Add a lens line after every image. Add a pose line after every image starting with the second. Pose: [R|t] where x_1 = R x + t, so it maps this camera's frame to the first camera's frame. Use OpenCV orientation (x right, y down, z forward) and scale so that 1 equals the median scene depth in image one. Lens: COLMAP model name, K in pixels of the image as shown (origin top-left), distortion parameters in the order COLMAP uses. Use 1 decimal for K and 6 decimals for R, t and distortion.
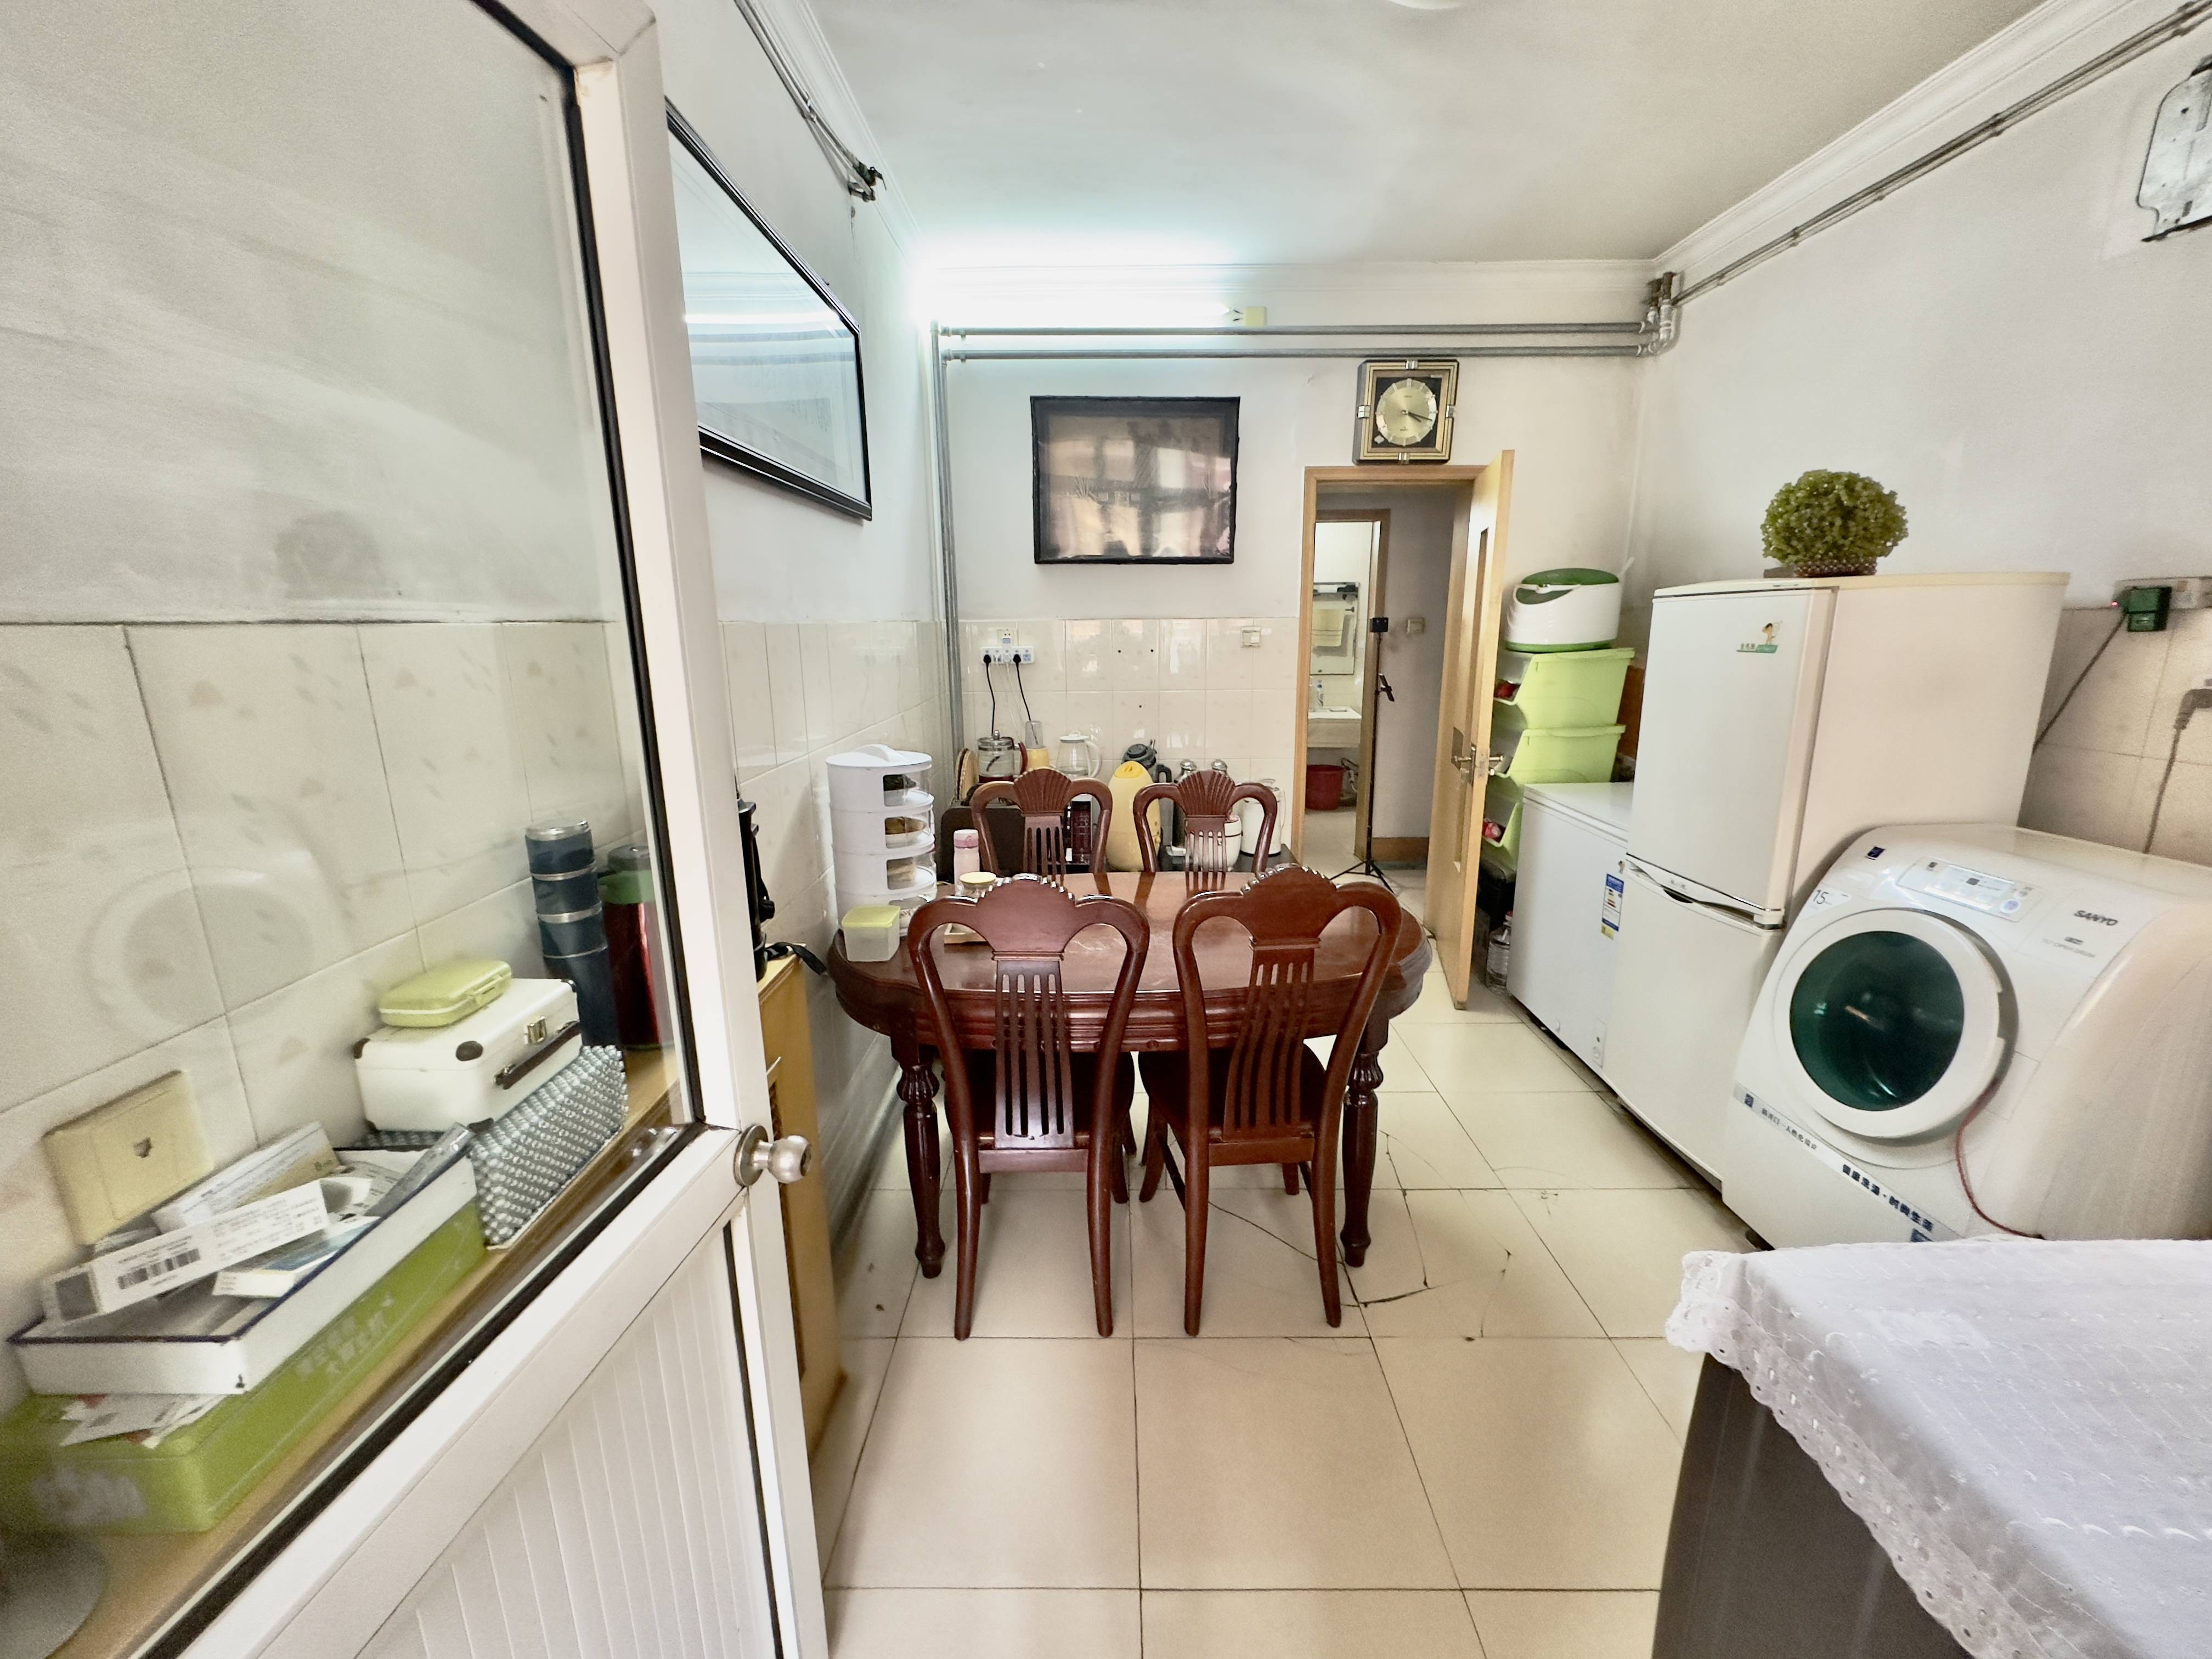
lens RADIAL K [[883.2, 0, 1106.0], [0, 883.2, 829.5], [0, 0, 1]] dist [-0.001716, 0.000054]
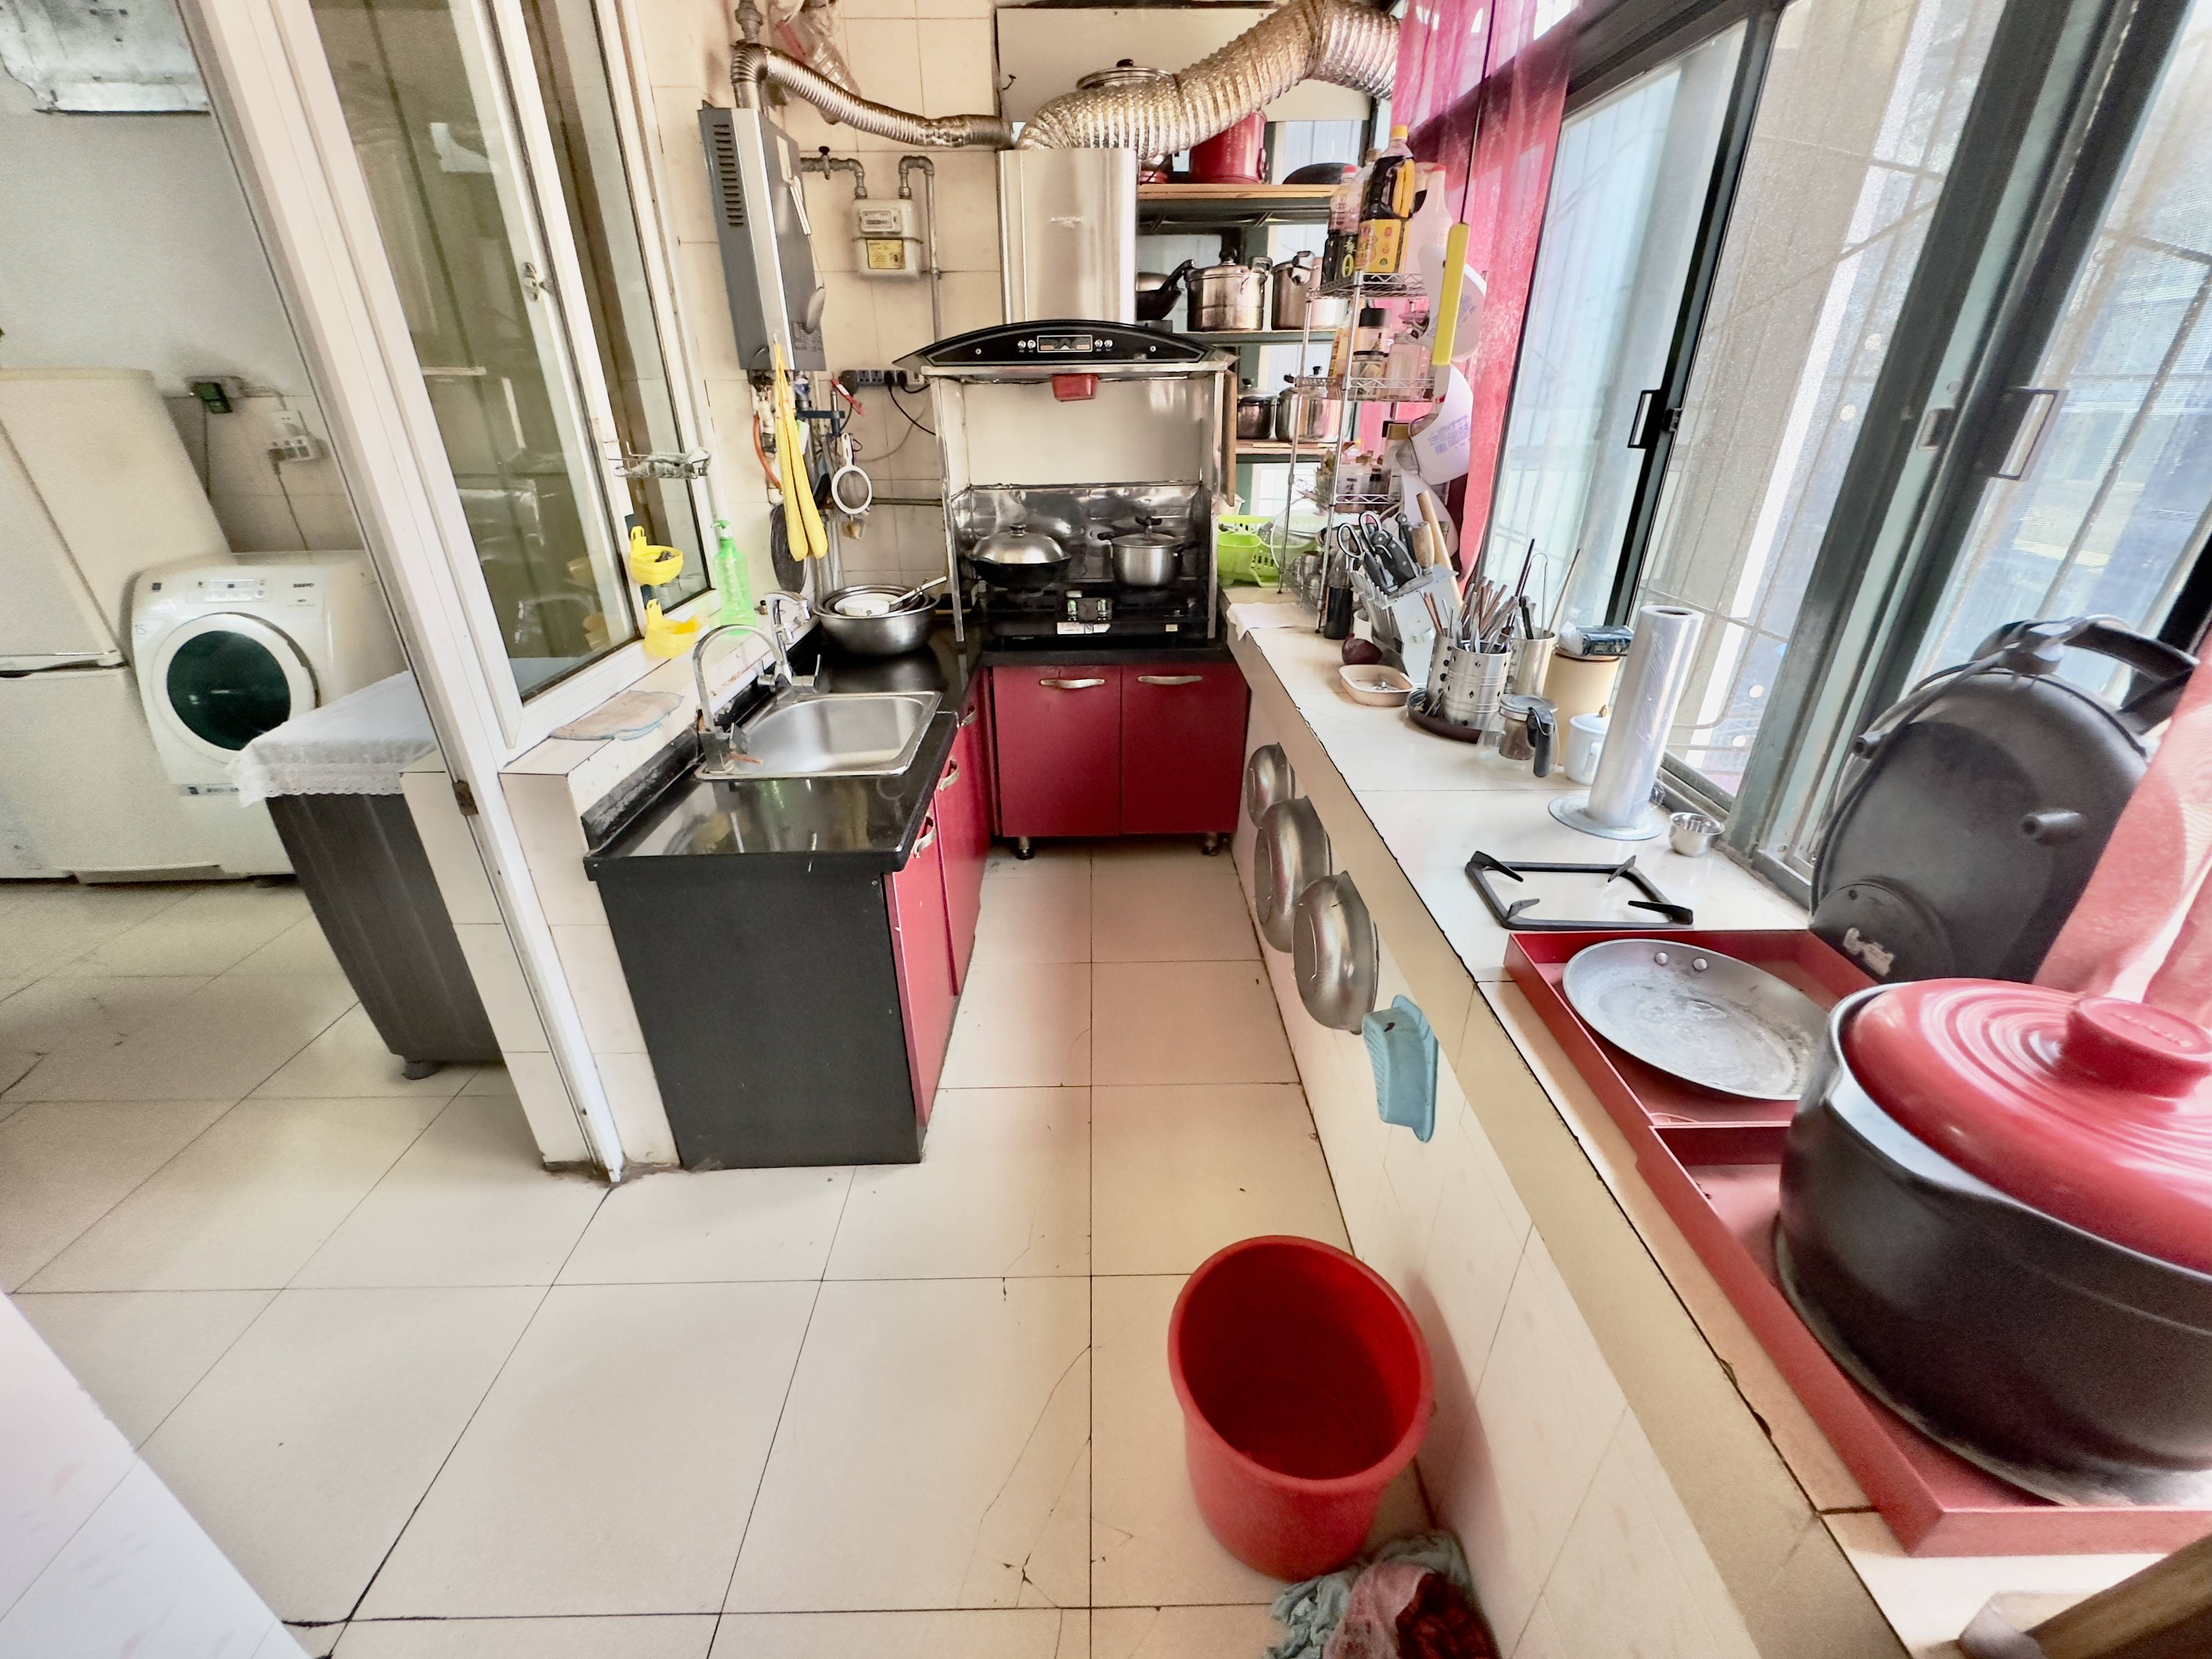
lens RADIAL K [[883.2, 0, 1106.0], [0, 883.2, 829.5], [0, 0, 1]] dist [-0.001716, 0.000054]
pose [[-0.019782, -0.438980, 0.898279, -0.579943], [0.231967, 0.871923, 0.431208, 0.108556], [-0.972522, 0.216902, 0.084580, -0.496452]]
